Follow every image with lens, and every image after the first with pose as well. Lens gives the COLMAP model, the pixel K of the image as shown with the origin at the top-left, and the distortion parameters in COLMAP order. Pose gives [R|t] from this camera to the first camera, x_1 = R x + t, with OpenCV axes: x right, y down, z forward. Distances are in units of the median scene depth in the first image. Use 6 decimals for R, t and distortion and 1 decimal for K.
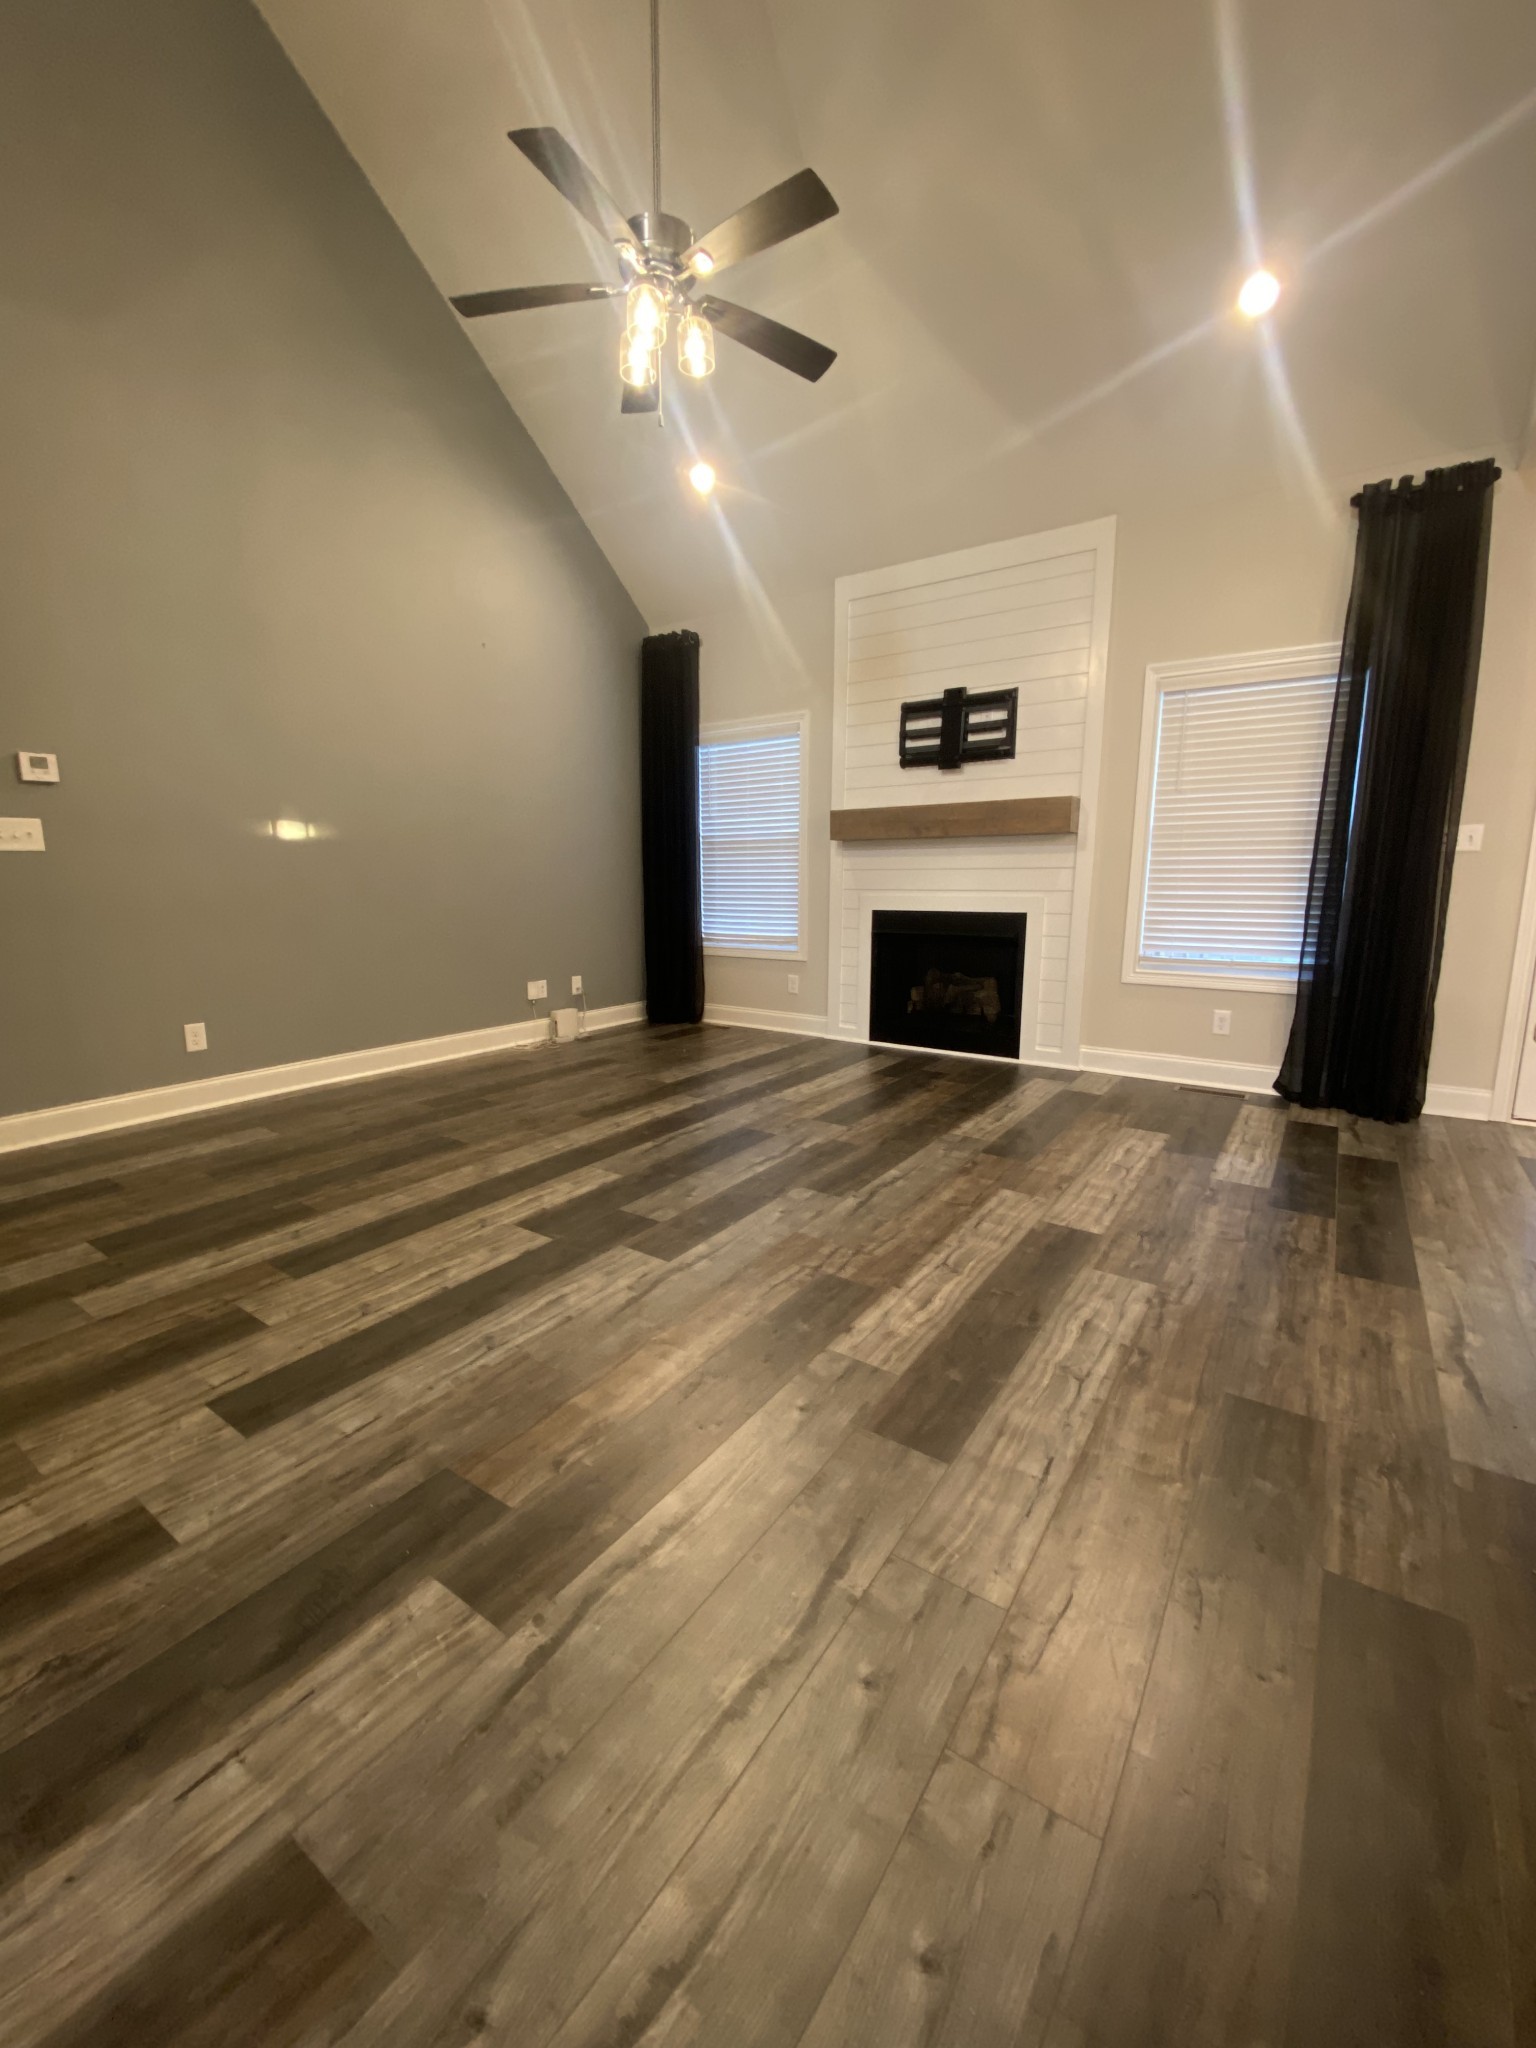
lens RADIAL K [[833.6, 0, 763.1], [0, 833.6, 1022.9], [0, 0, 1]] dist [0.003550, -0.001644]
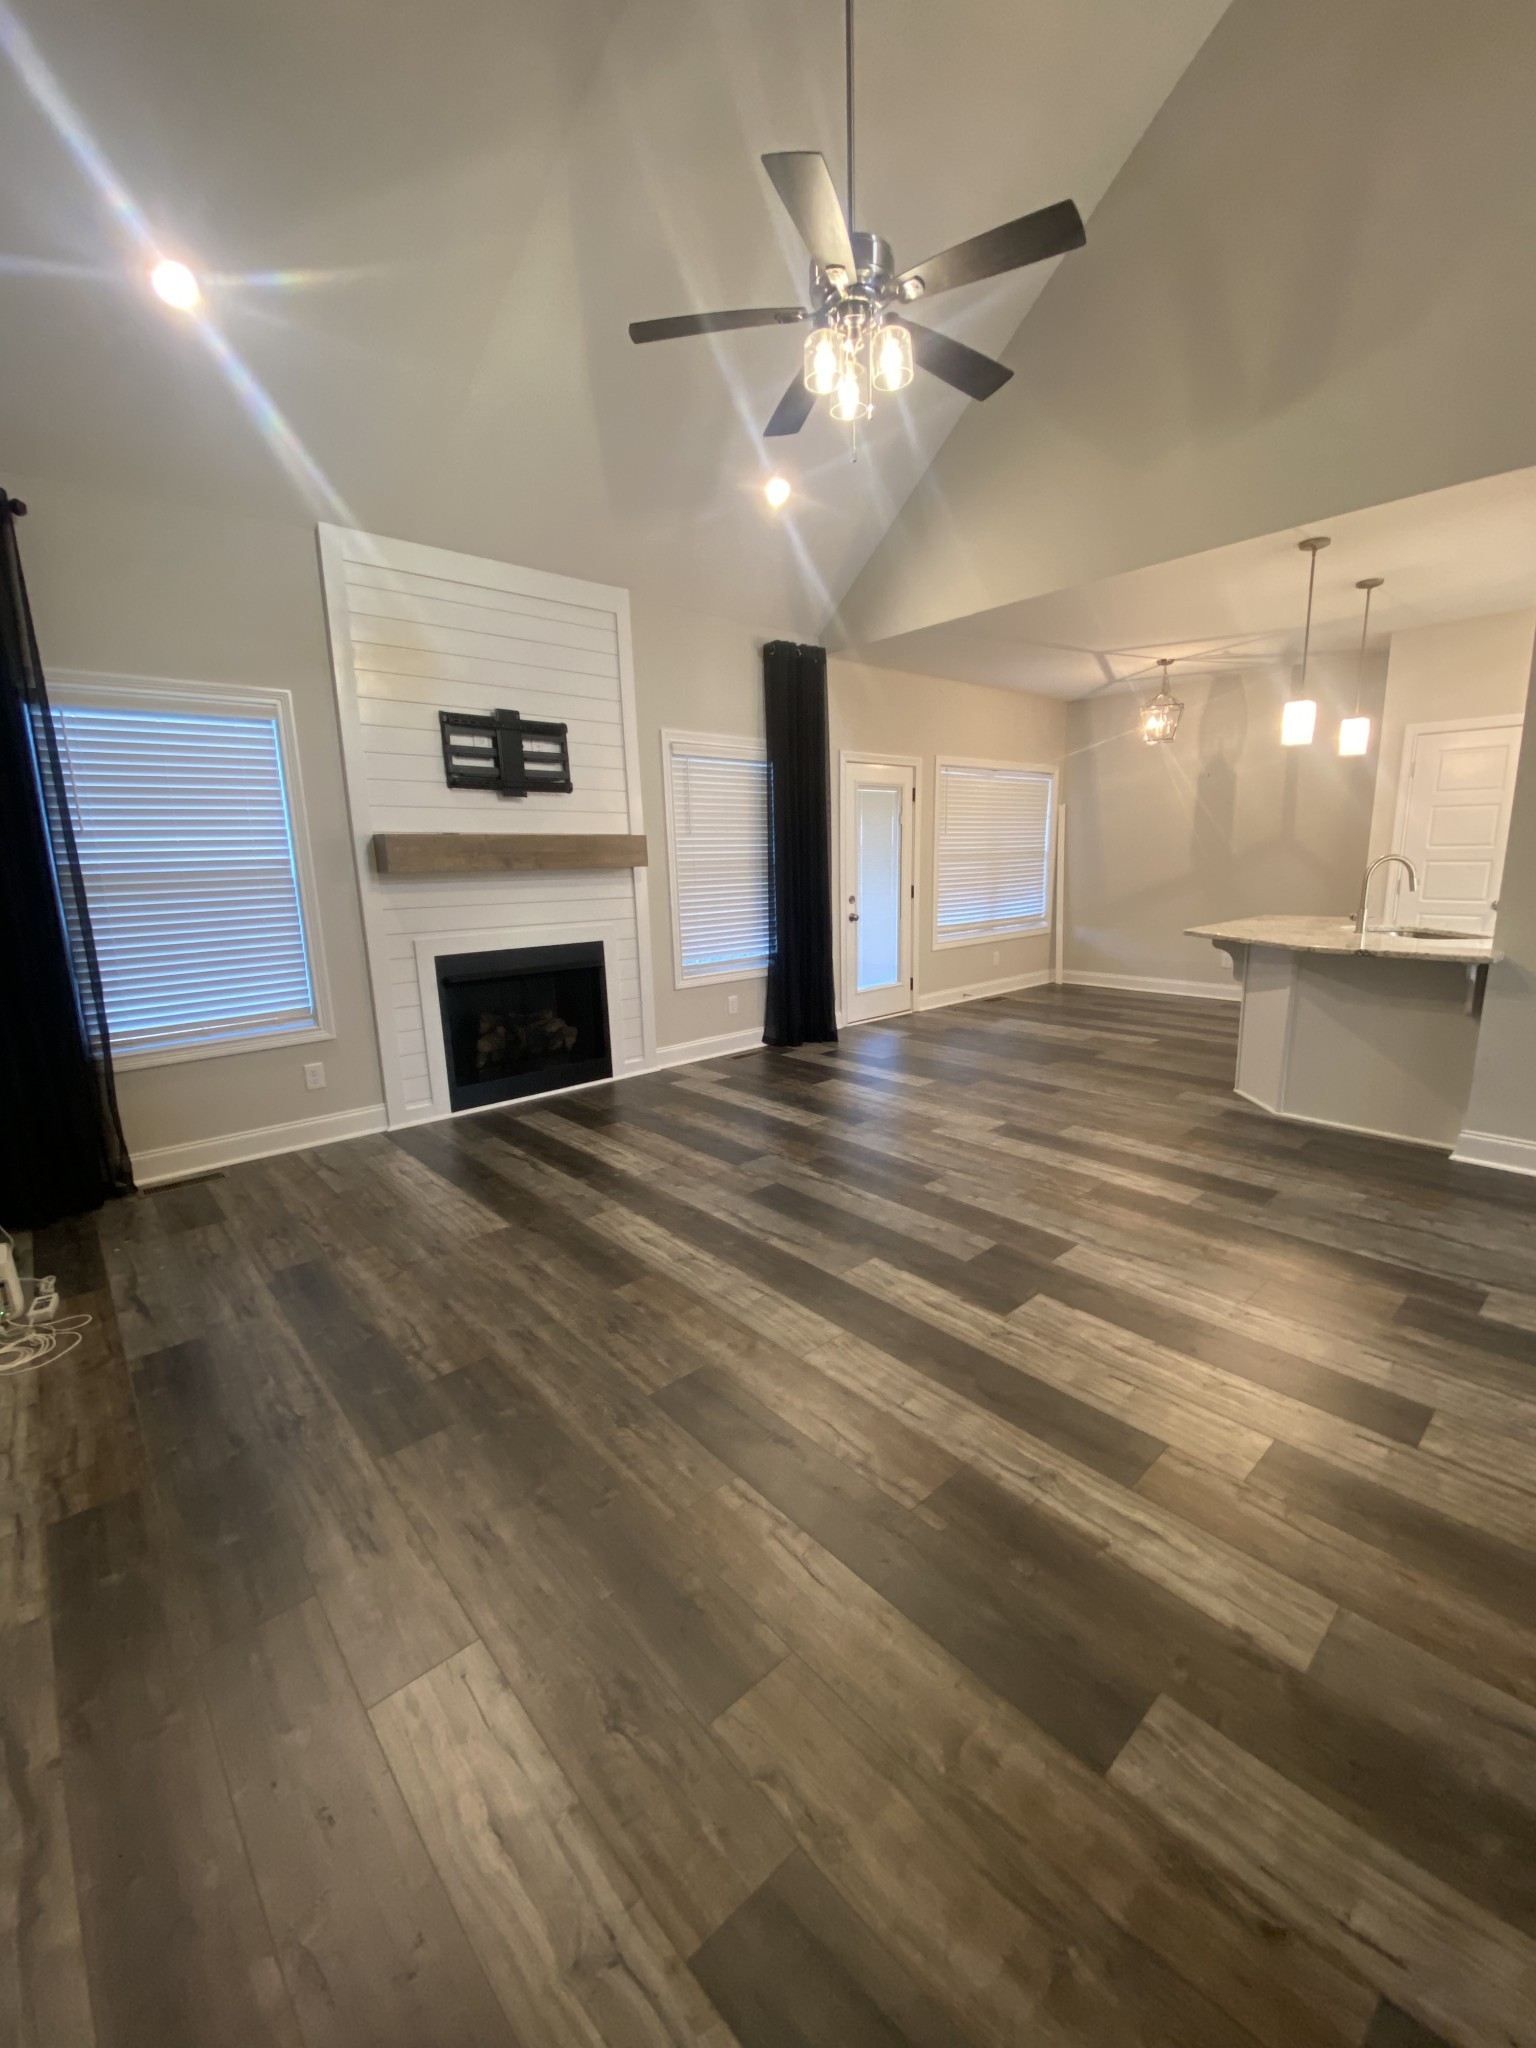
lens RADIAL K [[833.6, 0, 775.3], [0, 833.6, 1029.3], [0, 0, 1]] dist [0.003550, -0.001644]
pose [[0.227142, -0.205305, 0.951975, -0.813611], [0.192077, 0.967769, 0.162882, -0.188053], [-0.954732, 0.145855, 0.259255, 0.653913]]
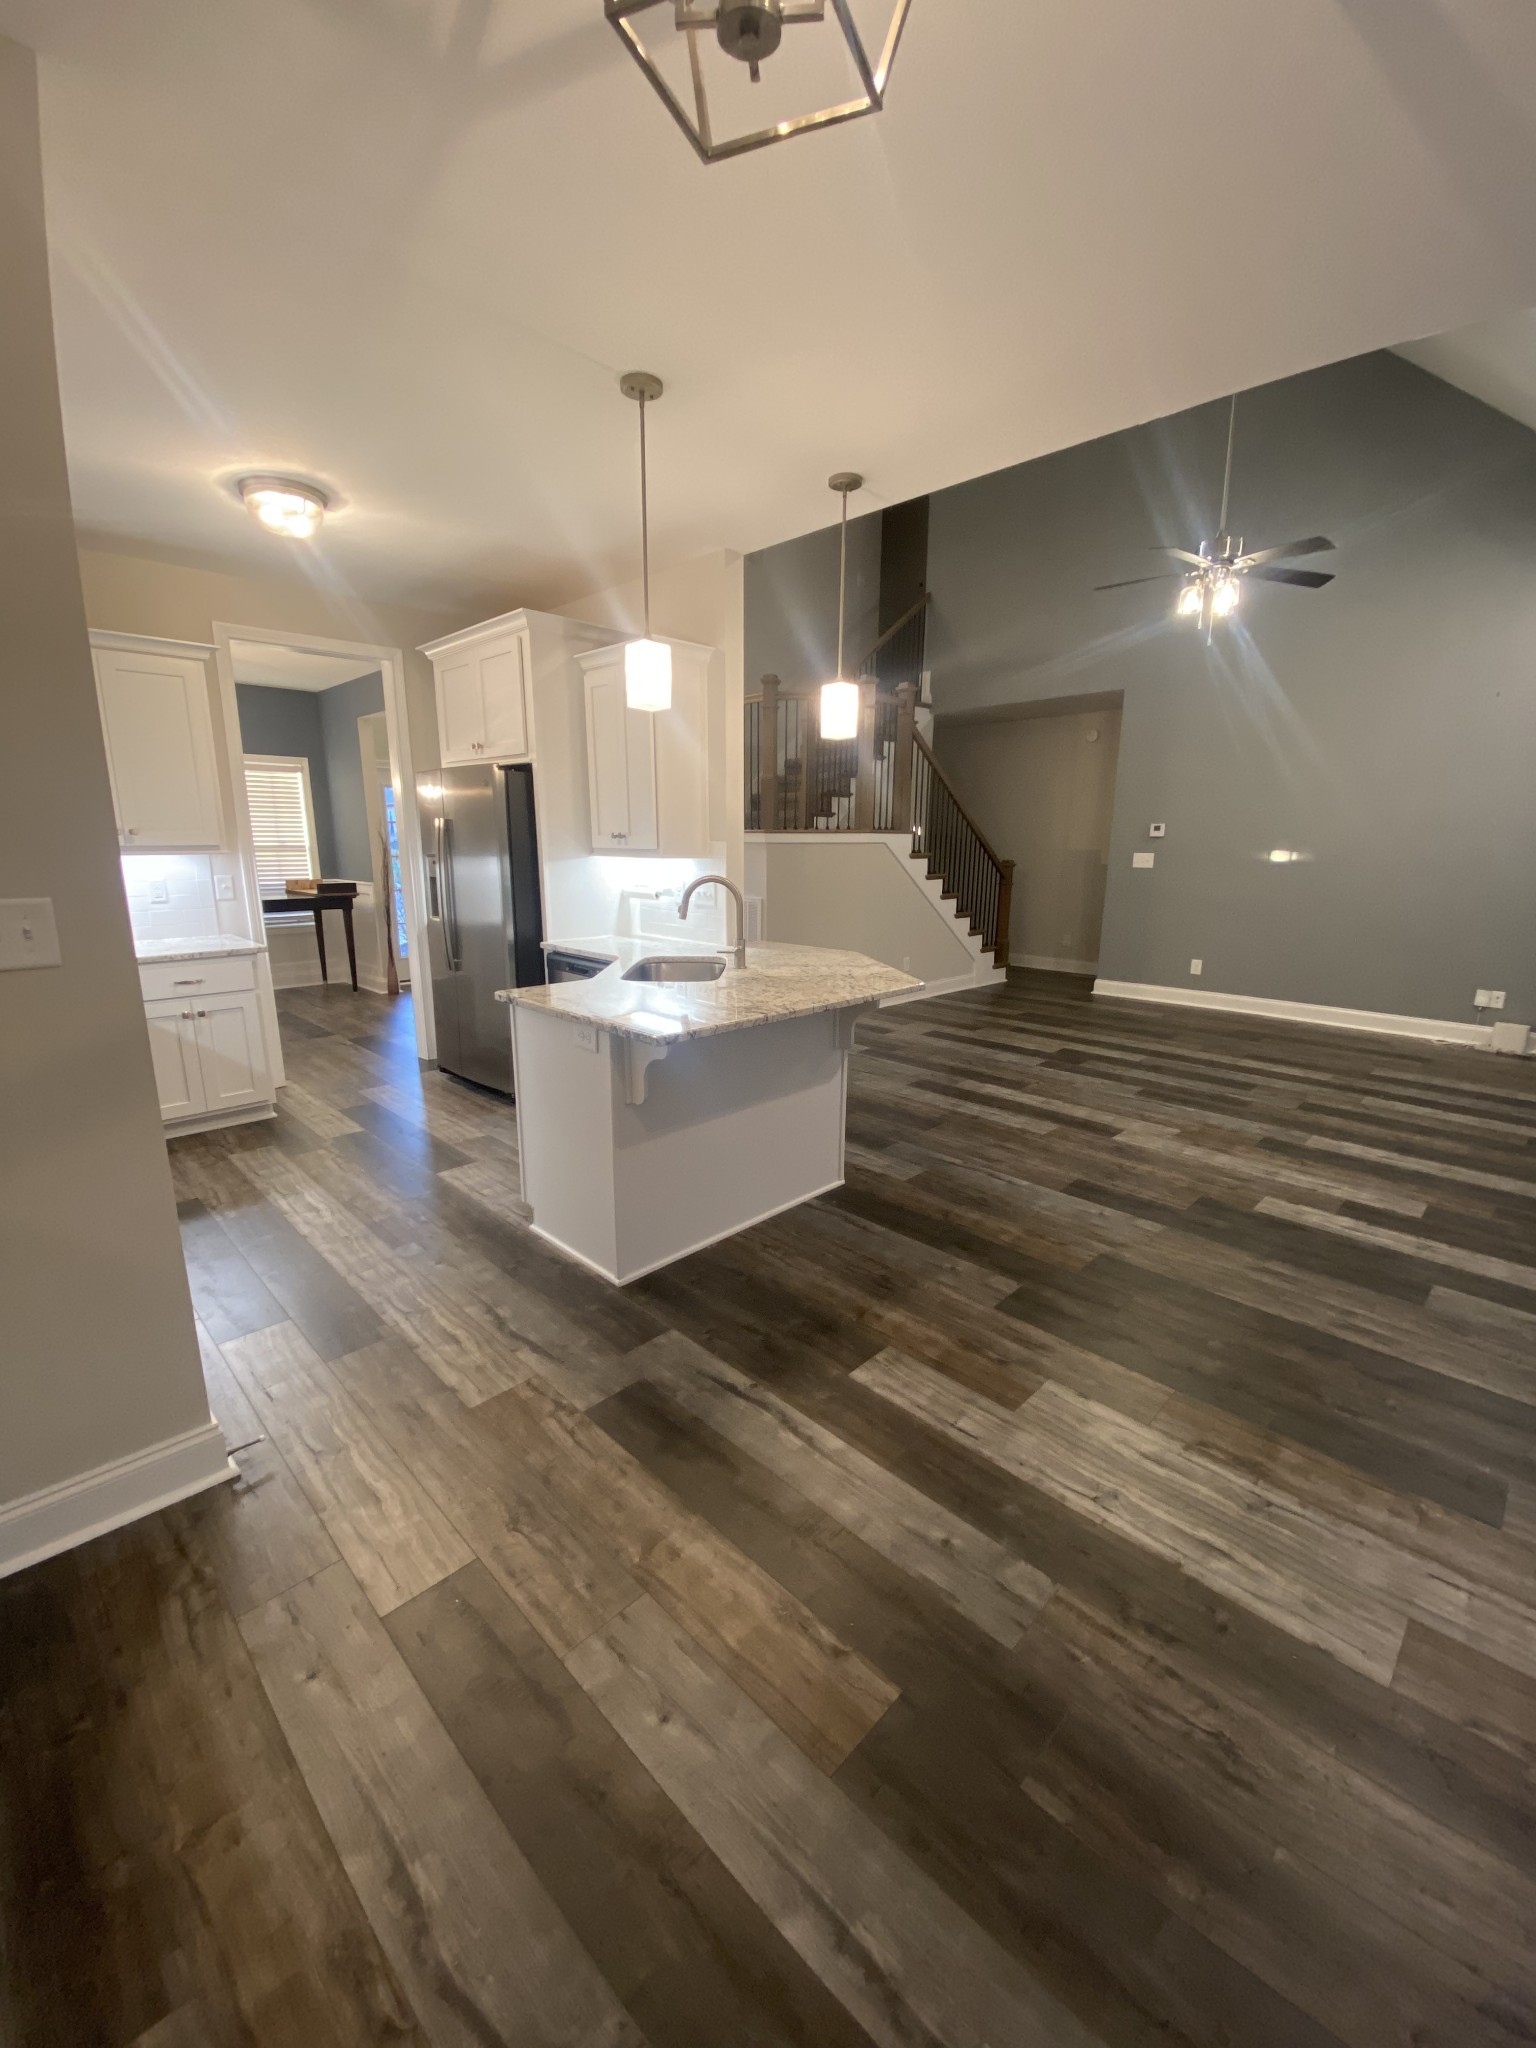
lens RADIAL K [[833.6, 0, 761.0], [0, 833.6, 1021.5], [0, 0, 1]] dist [0.003550, -0.001644]
pose [[-0.181988, 0.212223, -0.960126, 1.341191], [-0.177245, 0.953357, 0.244323, -0.154654], [0.967194, 0.214642, -0.135884, 0.345626]]
